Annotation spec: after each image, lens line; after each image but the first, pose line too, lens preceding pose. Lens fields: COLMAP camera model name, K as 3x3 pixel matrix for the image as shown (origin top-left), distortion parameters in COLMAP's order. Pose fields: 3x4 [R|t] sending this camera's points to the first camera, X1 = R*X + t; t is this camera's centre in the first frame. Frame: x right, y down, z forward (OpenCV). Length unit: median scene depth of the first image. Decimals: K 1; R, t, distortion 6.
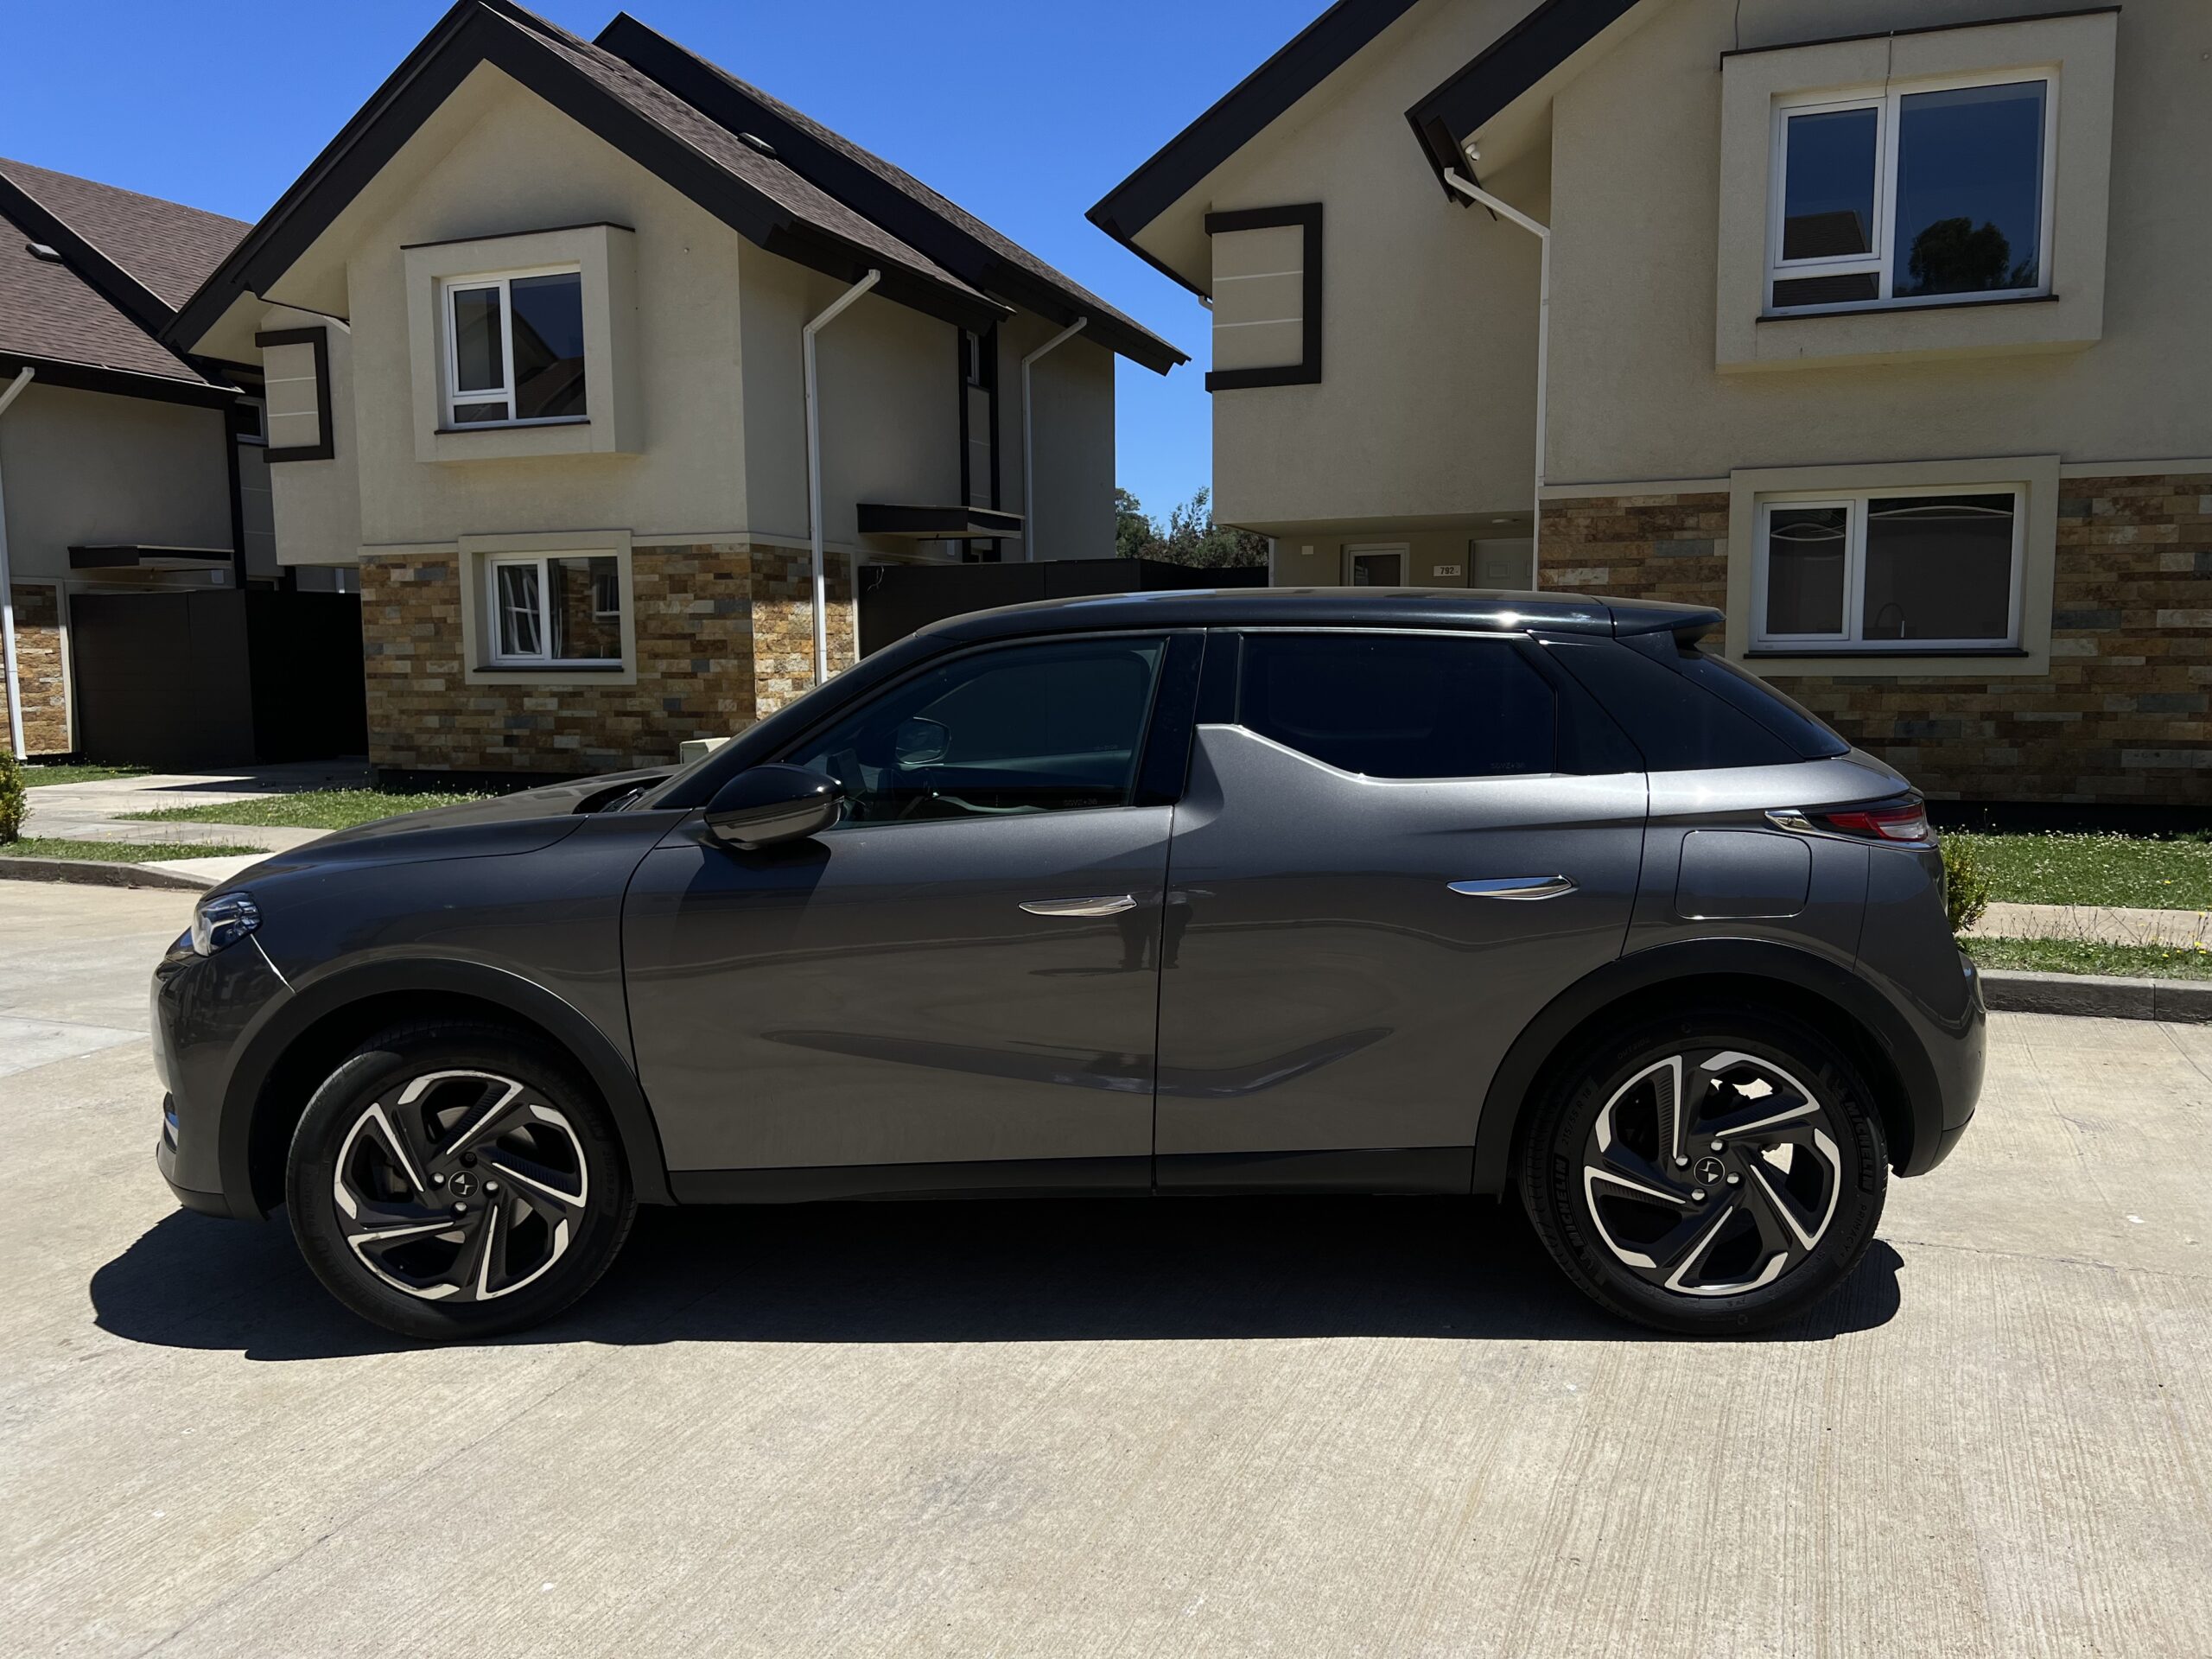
lens RADIAL K [[1665.5, 0, 1089.7], [0, 1665.5, 847.5], [0, 0, 1]] dist [0.046502, -0.052485]
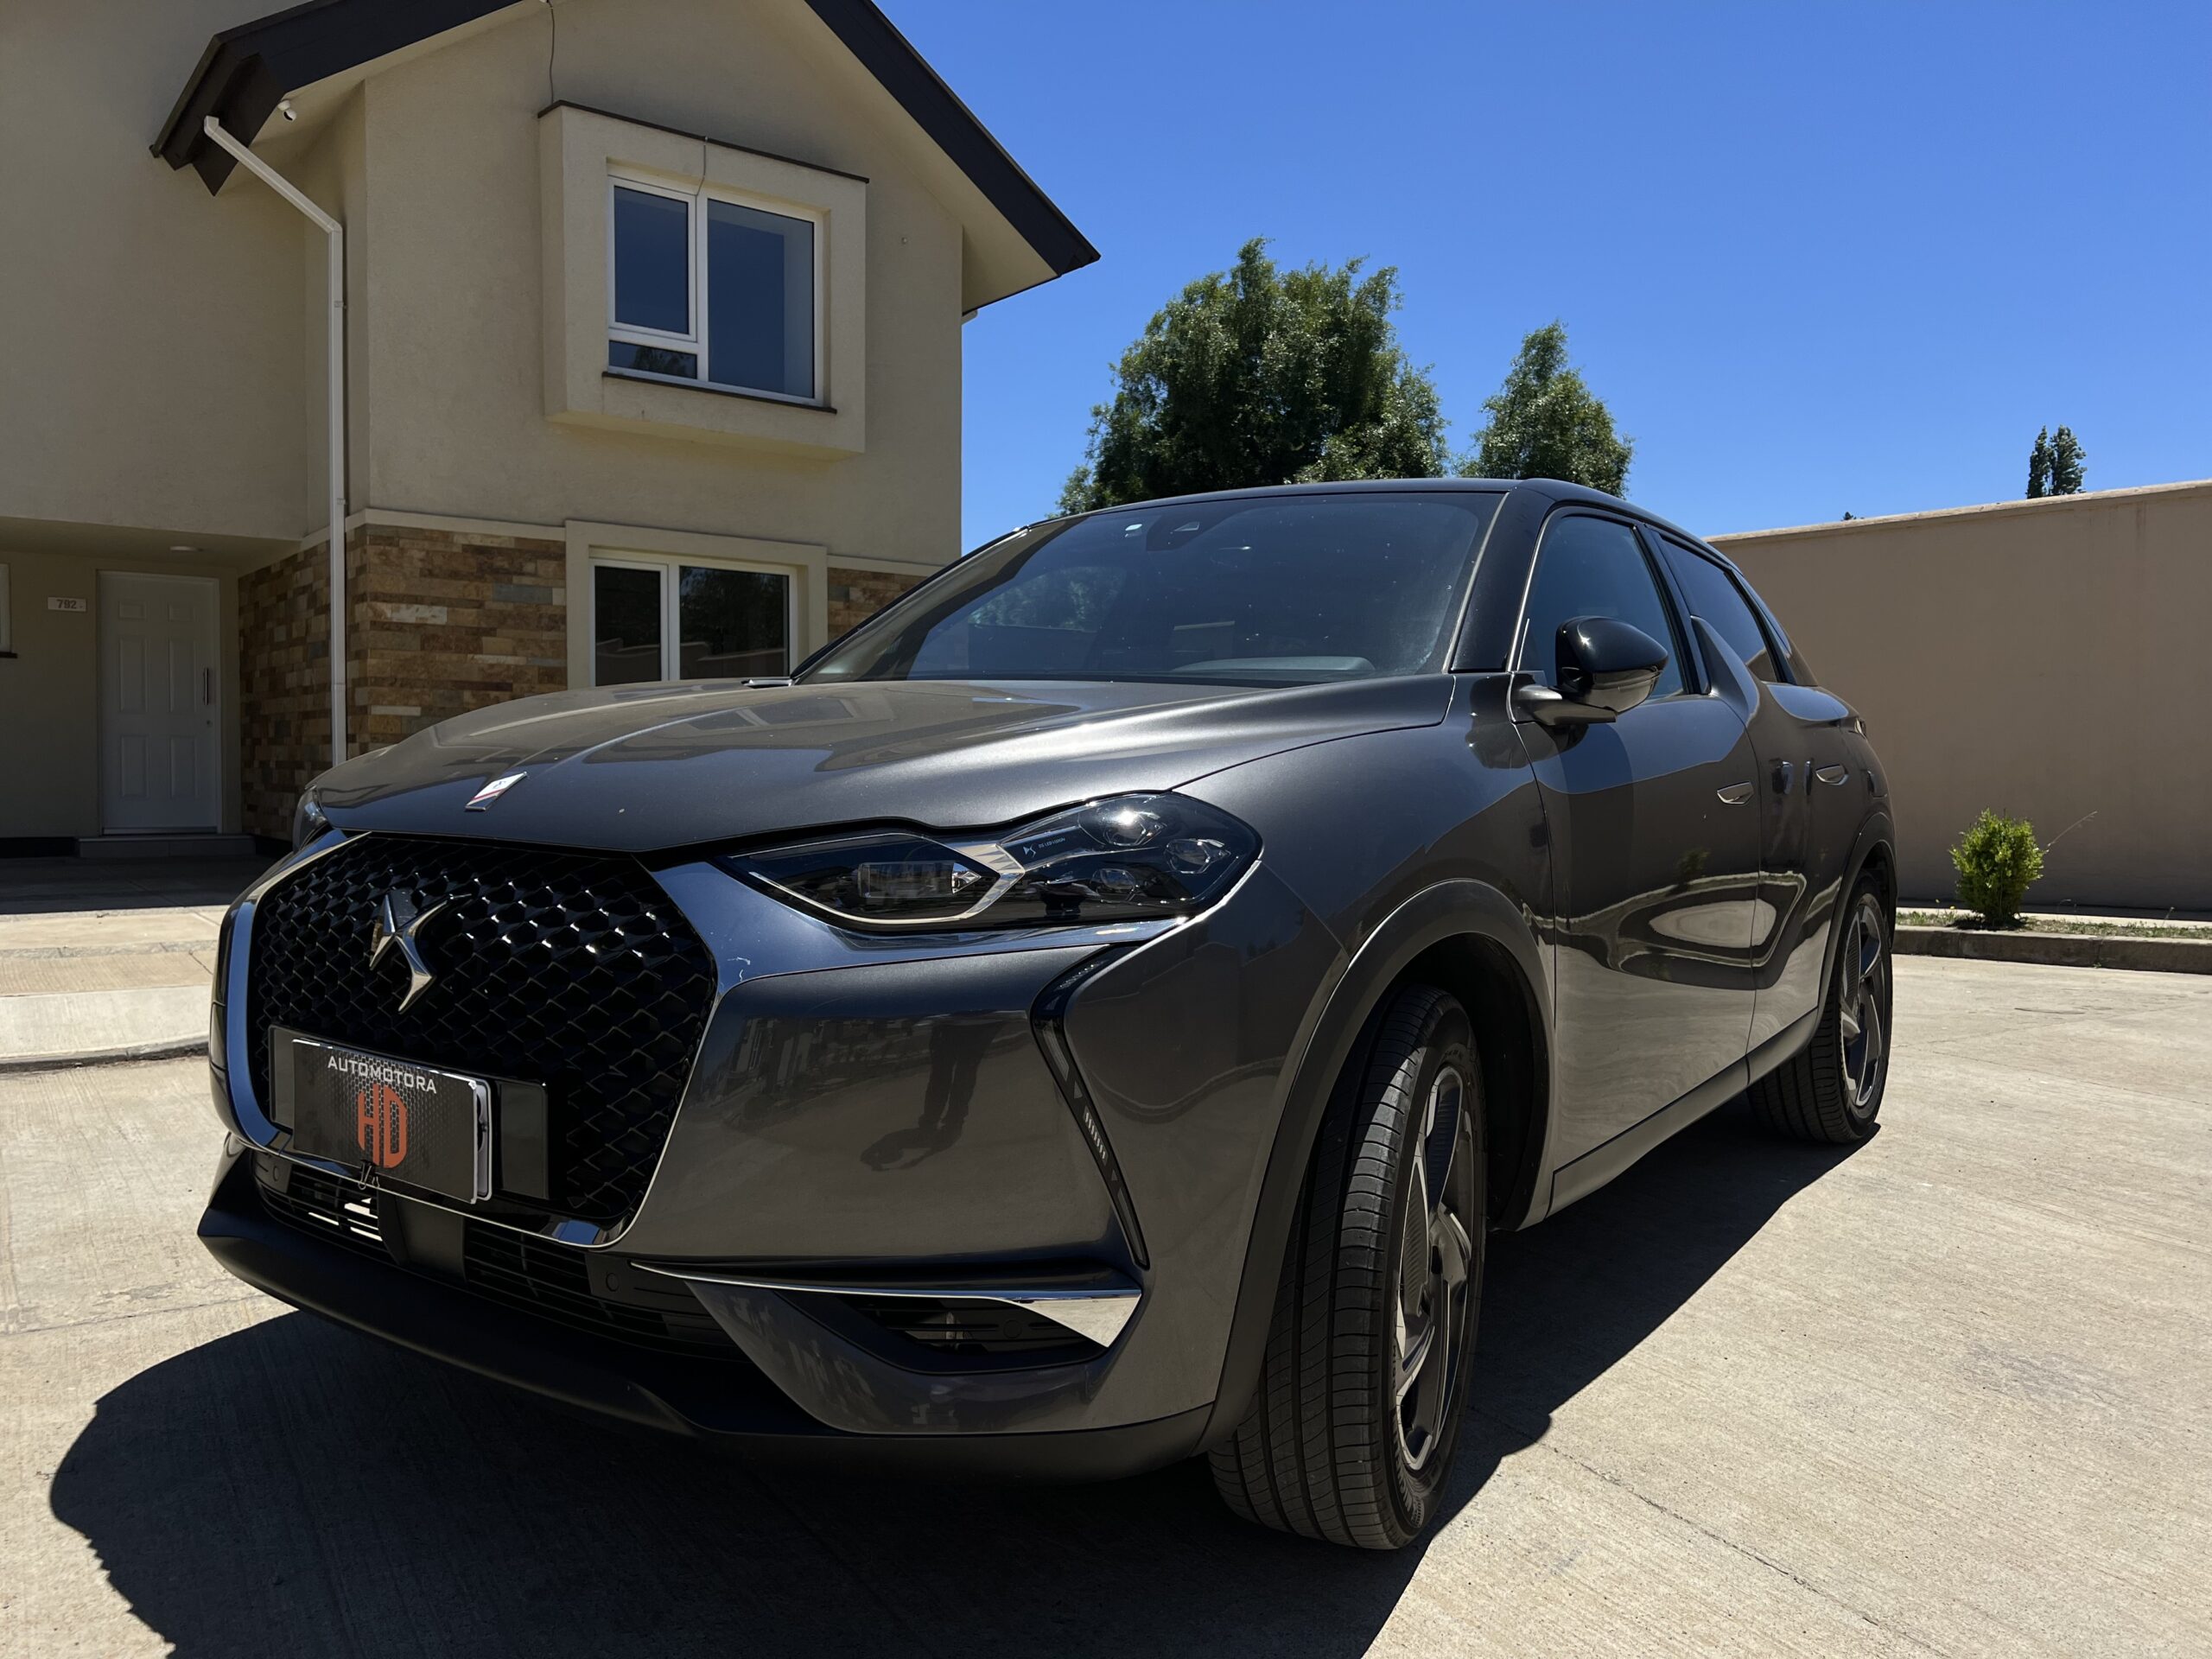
lens RADIAL K [[1665.5, 0, 1106.9], [0, 1665.5, 831.8], [0, 0, 1]] dist [0.046502, -0.052485]
pose [[0.538628, -0.018104, 0.842349, -0.271711], [0.084689, 0.995869, -0.032750, 0.015986], [-0.838277, 0.088978, 0.537936, 0.216806]]
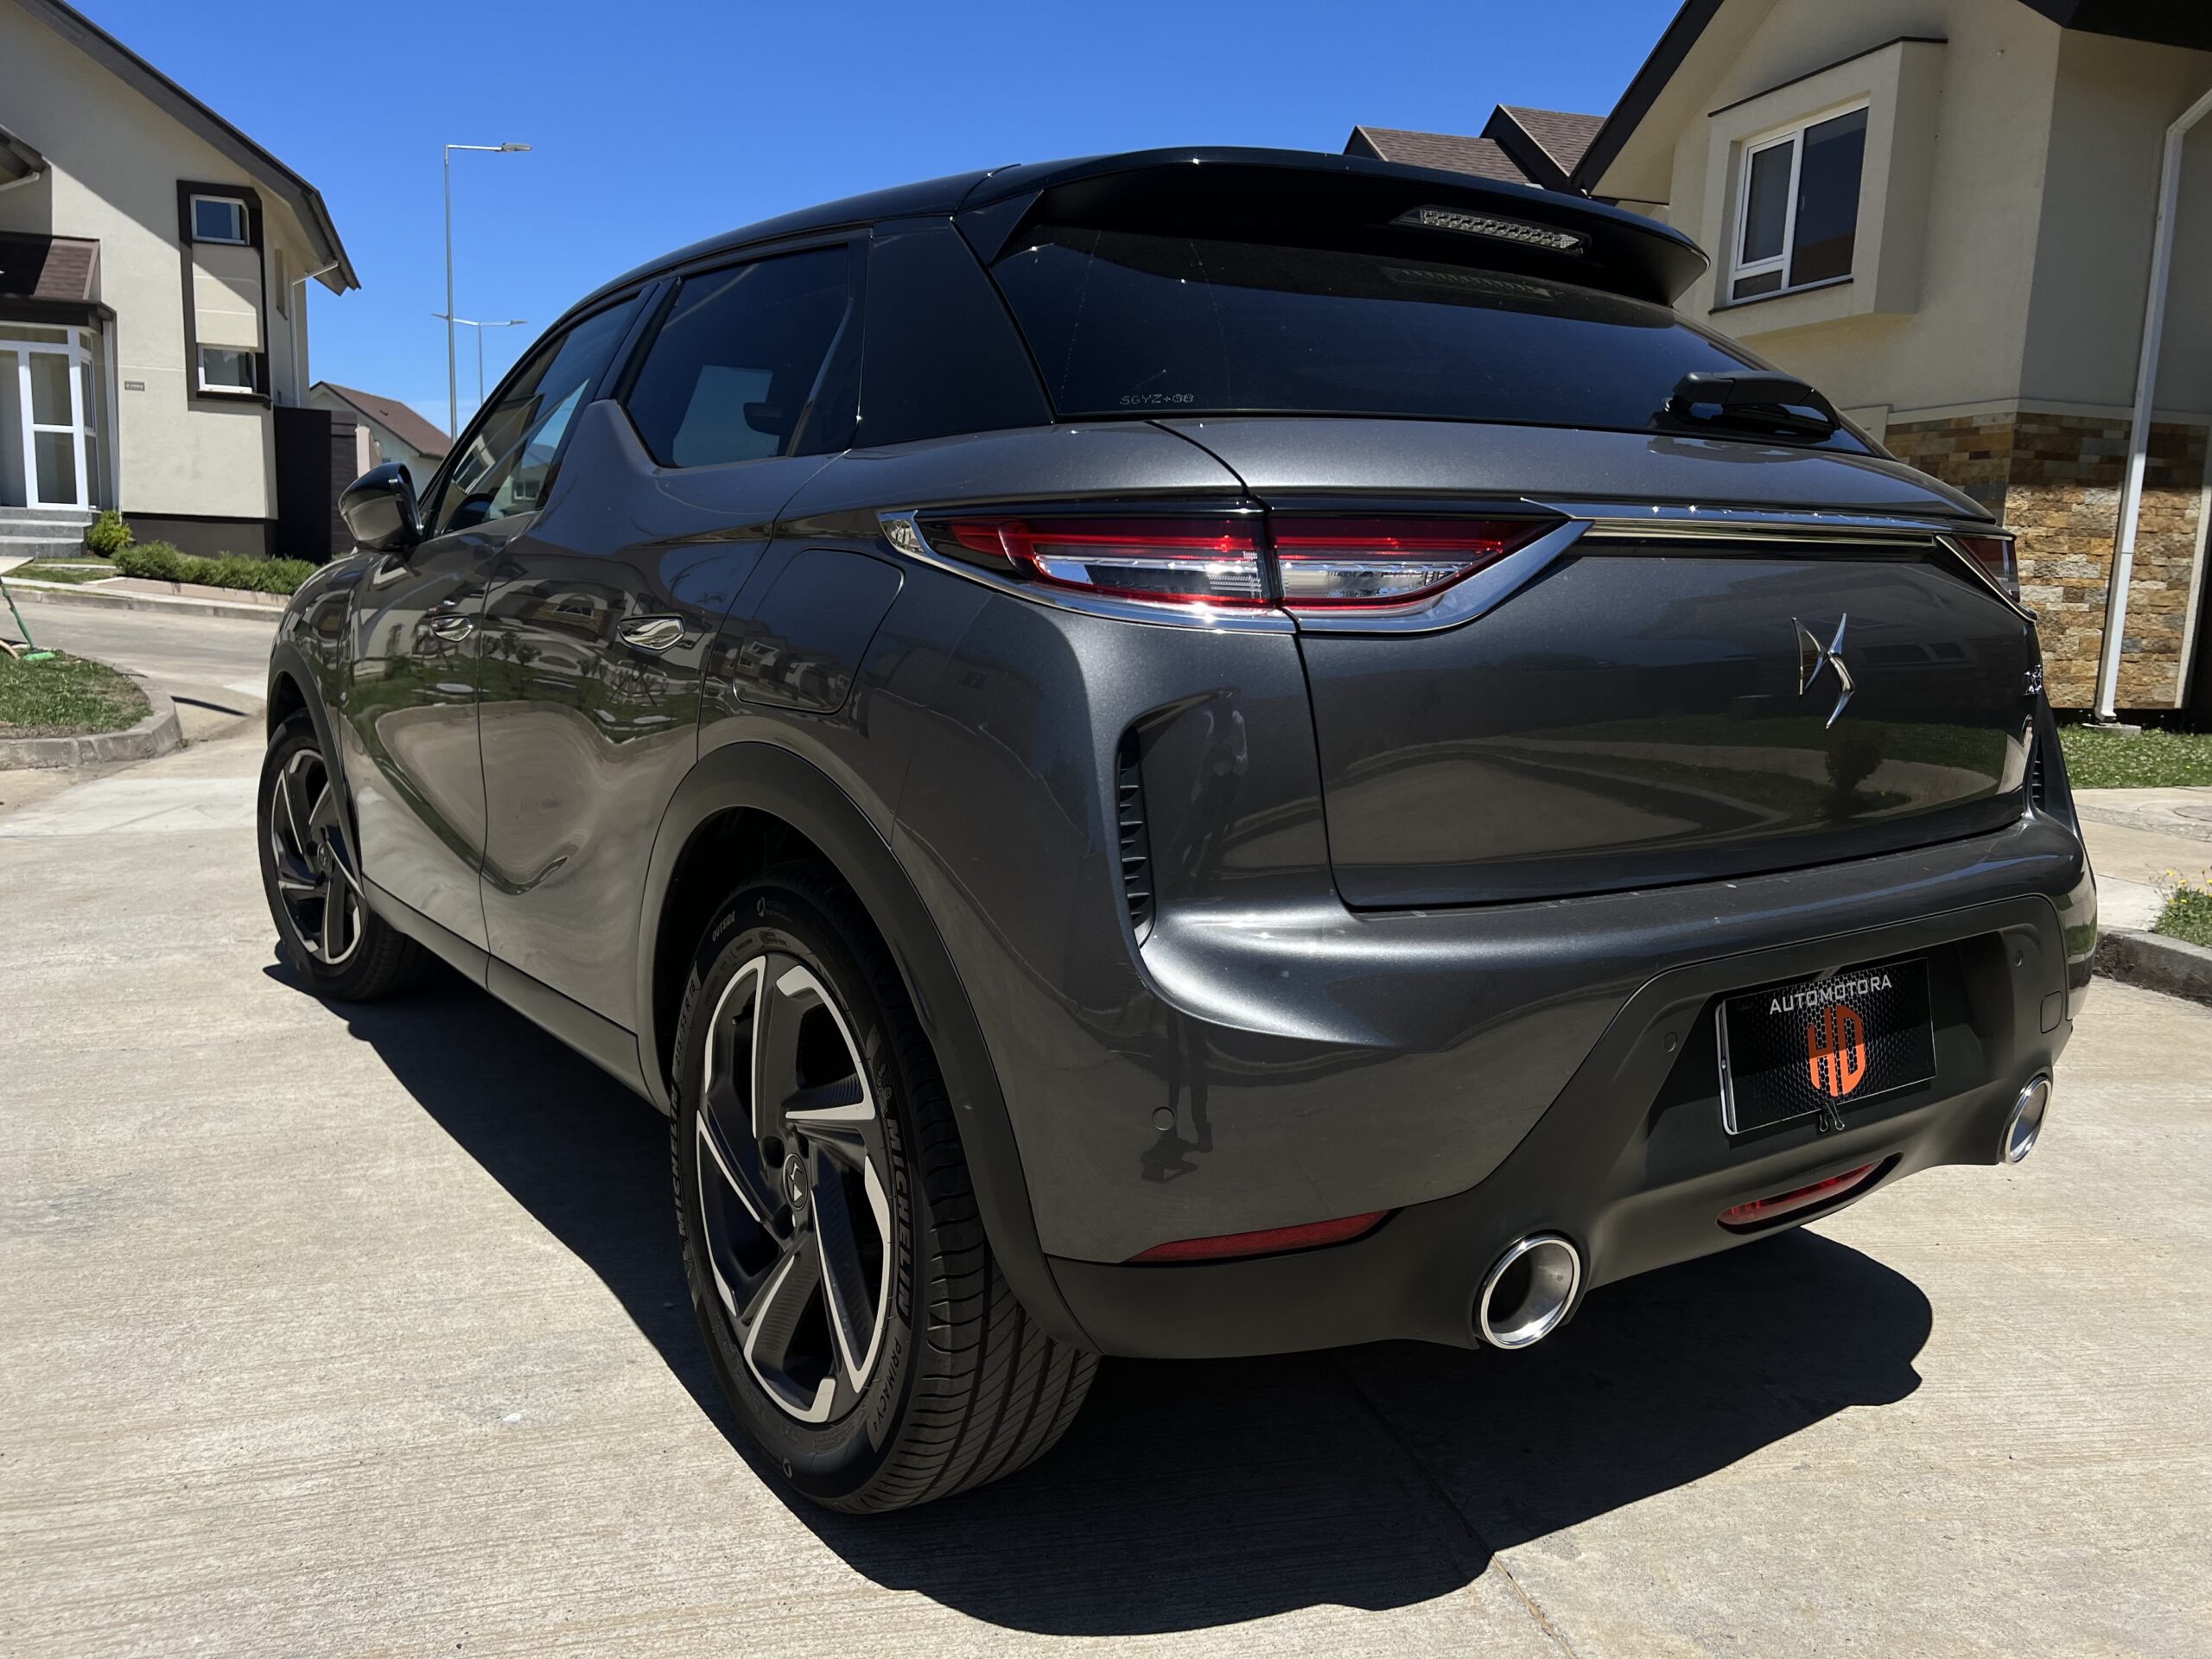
lens RADIAL K [[1665.5, 0, 1084.6], [0, 1665.5, 843.3], [0, 0, 1]] dist [0.046502, -0.052485]
pose [[0.606683, 0.156238, -0.779439, 0.230019], [-0.132972, 0.986627, 0.094269, 0.005743], [0.783744, 0.046452, 0.619344, 0.202381]]
